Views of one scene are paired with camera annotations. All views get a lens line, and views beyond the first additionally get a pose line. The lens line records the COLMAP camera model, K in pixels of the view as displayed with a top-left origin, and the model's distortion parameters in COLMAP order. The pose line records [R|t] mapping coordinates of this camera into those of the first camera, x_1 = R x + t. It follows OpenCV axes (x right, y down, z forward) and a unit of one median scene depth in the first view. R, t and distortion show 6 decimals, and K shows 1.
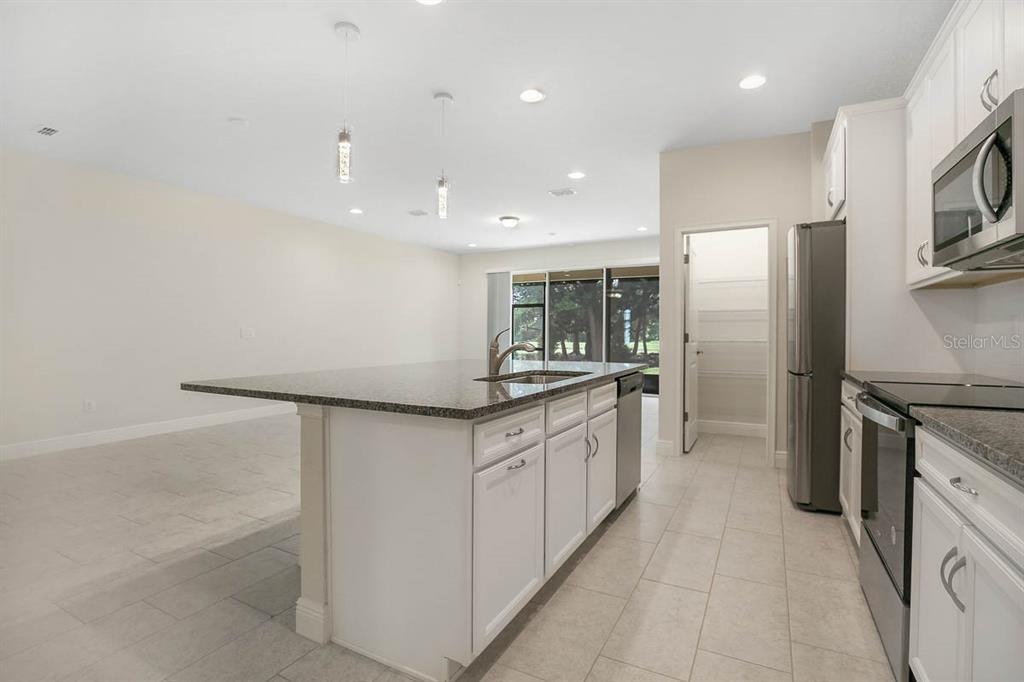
lens RADIAL K [[480.6, 0, 511.9], [0, 480.6, 335.7], [0, 0, 1]] dist [-0.025716, 0.000579]
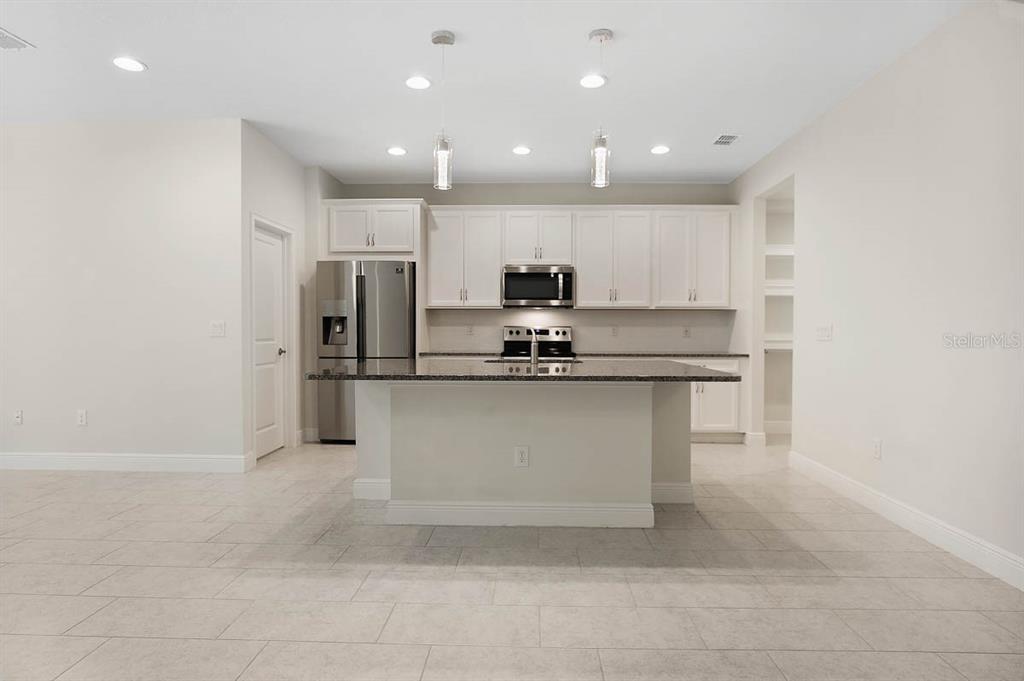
lens RADIAL K [[543.9, 0, 515.7], [0, 543.9, 344.1], [0, 0, 1]] dist [-0.014782, -0.000609]
pose [[-0.446461, -0.021839, 0.894537, -1.250016], [-0.002225, 0.999726, 0.023296, -0.009484], [-0.894800, 0.008410, -0.446387, 1.590282]]
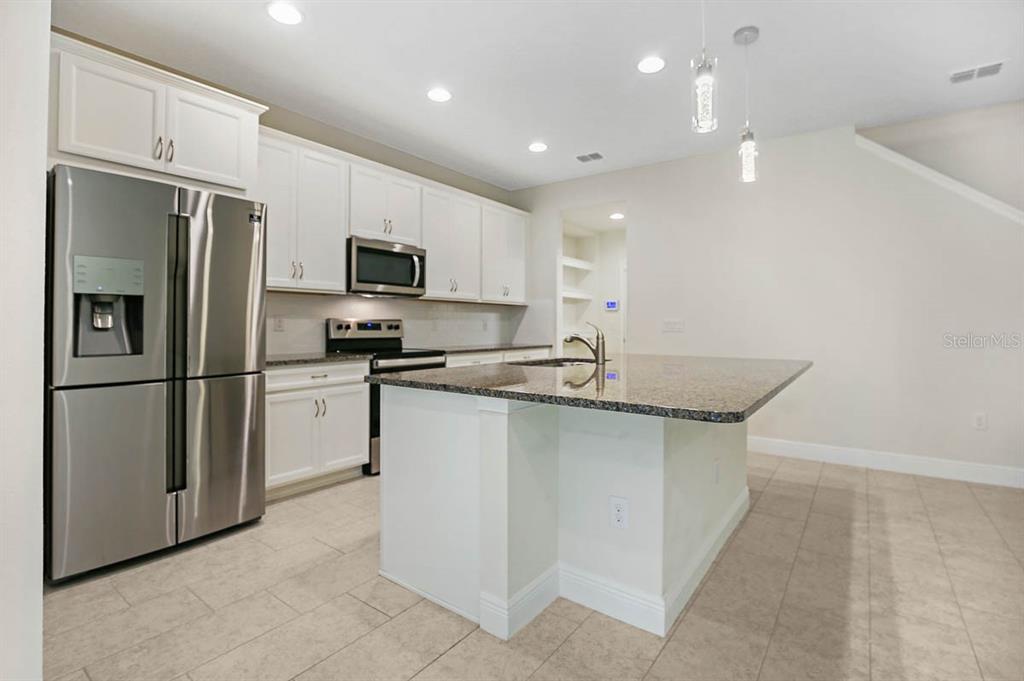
lens RADIAL K [[480.6, 0, 519.8], [0, 480.6, 323.3], [0, 0, 1]] dist [-0.025716, 0.000579]
pose [[-0.990170, 0.001888, 0.139859, -0.012215], [0.001061, 0.999982, -0.005987, -0.007426], [-0.139868, -0.005780, -0.990153, 1.964211]]
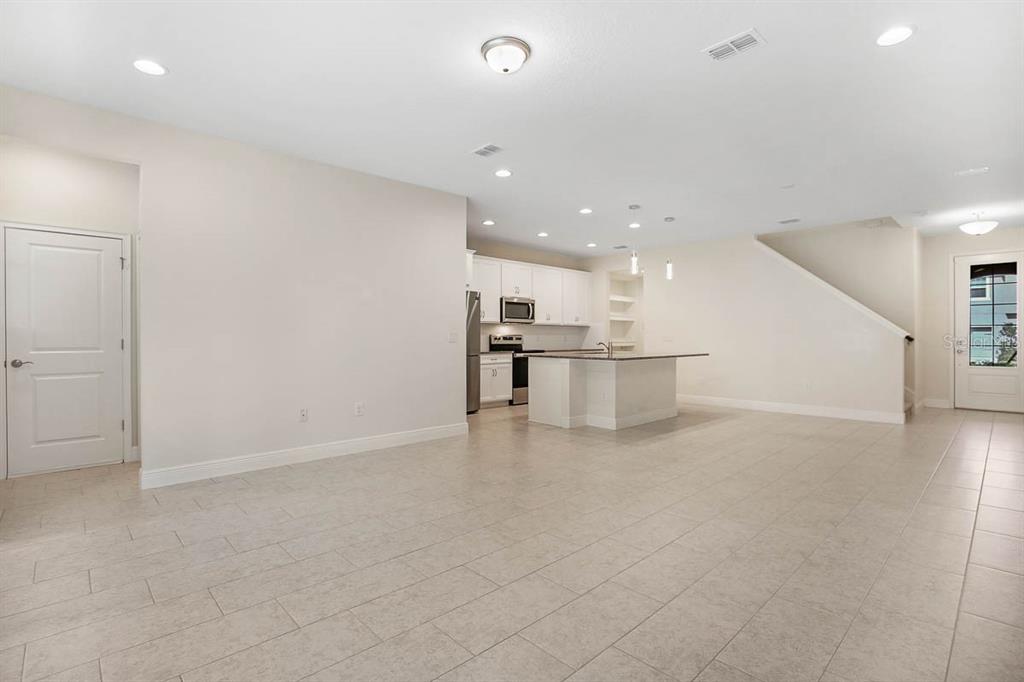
lens RADIAL K [[480.6, 0, 514.9], [0, 480.6, 339.0], [0, 0, 1]] dist [-0.025716, 0.000579]
pose [[-0.947964, 0.000044, 0.318377, -0.365976], [0.000510, 0.999999, 0.001380, -0.007024], [-0.318376, 0.001471, -0.947963, 3.478469]]
